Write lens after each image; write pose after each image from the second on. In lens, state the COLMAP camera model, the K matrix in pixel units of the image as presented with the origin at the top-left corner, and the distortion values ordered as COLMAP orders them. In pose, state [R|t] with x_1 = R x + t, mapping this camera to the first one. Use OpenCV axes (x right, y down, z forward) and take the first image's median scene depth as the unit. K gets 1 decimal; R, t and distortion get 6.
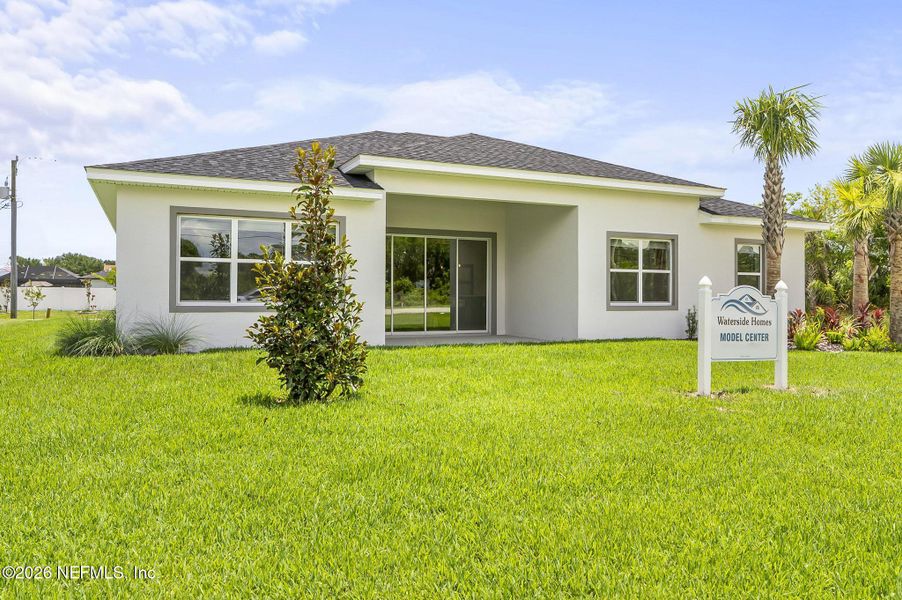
lens RADIAL K [[671.7, 0, 451.0], [0, 671.7, 300.0], [0, 0, 1]] dist [0.000441, -0.000245]
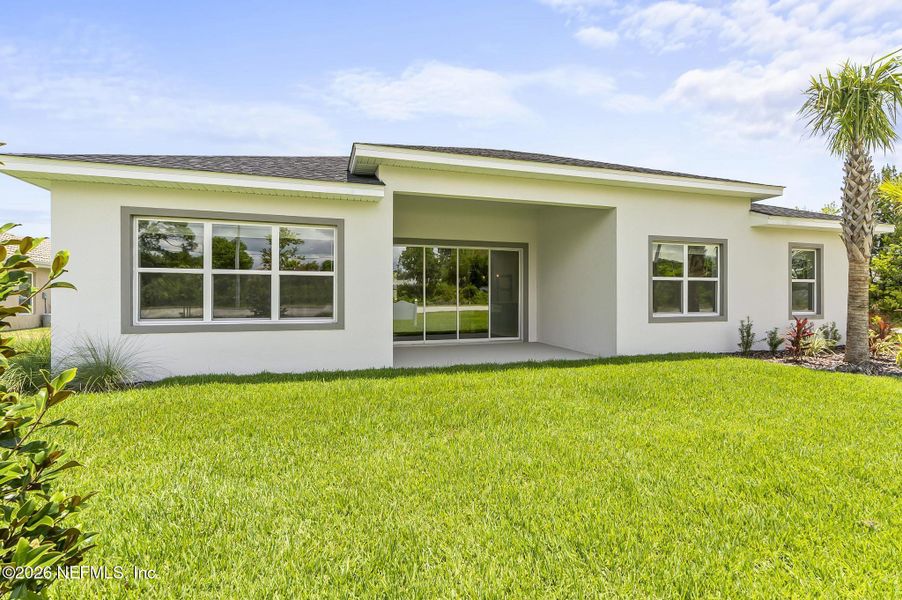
lens RADIAL K [[437.8, 0, 451.0], [0, 437.8, 300.0], [0, 0, 1]] dist [0.000333, -0.000119]
pose [[0.992738, -0.003771, -0.120238, 0.036982], [0.004131, 0.999988, 0.002747, -0.017637], [0.120226, -0.003224, 0.992741, 0.378654]]
